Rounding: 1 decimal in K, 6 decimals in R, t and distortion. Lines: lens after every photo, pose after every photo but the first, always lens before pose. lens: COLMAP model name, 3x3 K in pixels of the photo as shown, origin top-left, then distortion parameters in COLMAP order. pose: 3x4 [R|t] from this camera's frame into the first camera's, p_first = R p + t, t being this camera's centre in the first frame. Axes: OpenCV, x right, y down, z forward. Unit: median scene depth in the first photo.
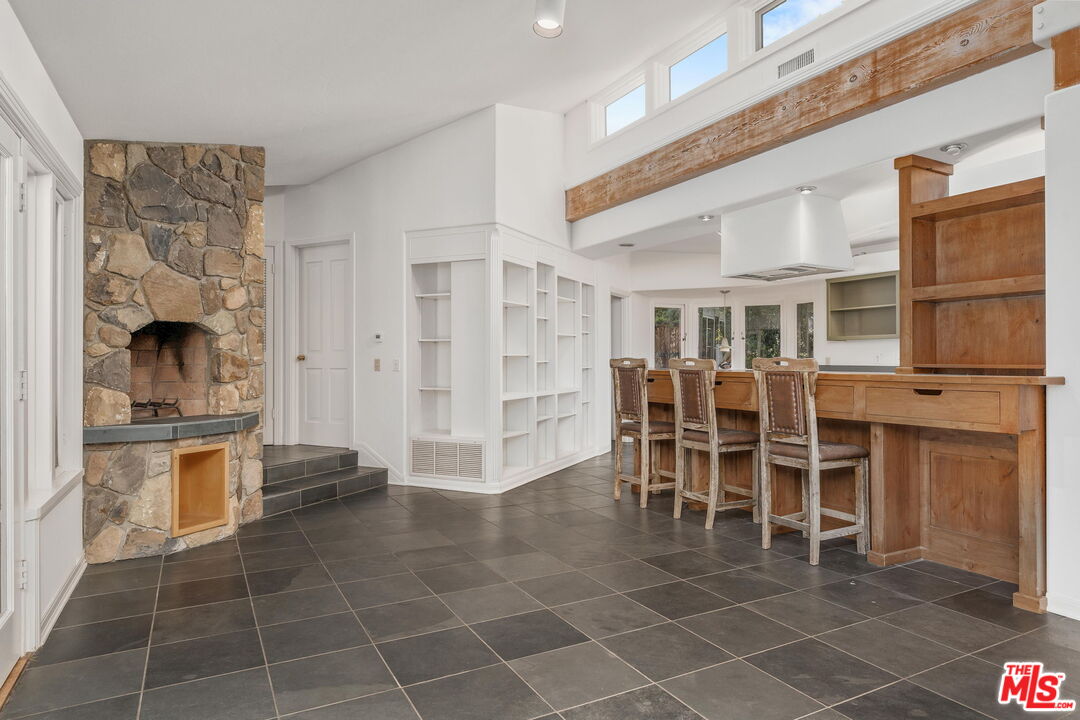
lens RADIAL K [[632.7, 0, 540.2], [0, 632.7, 358.2], [0, 0, 1]] dist [-0.002252, 0.003810]
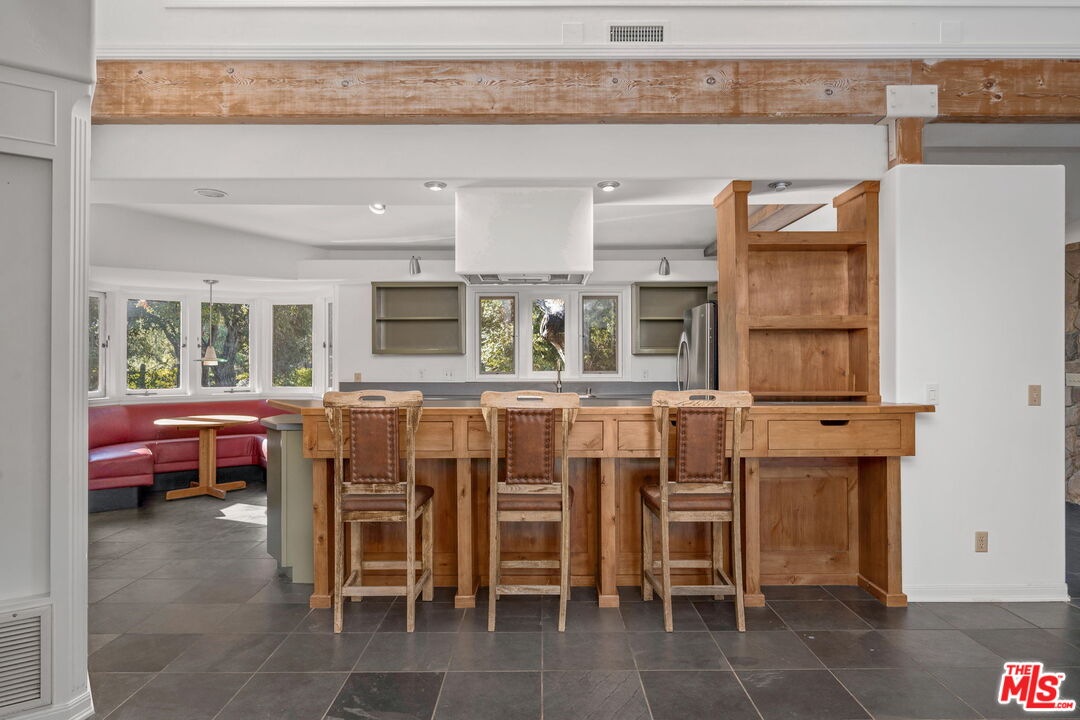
lens RADIAL K [[632.7, 0, 540.6], [0, 632.7, 358.1], [0, 0, 1]] dist [-0.002252, 0.003810]
pose [[0.477233, 0.006460, 0.878753, -0.435478], [-0.001403, 0.999977, -0.006589, -0.036945], [-0.878776, 0.001912, 0.477231, 0.807732]]
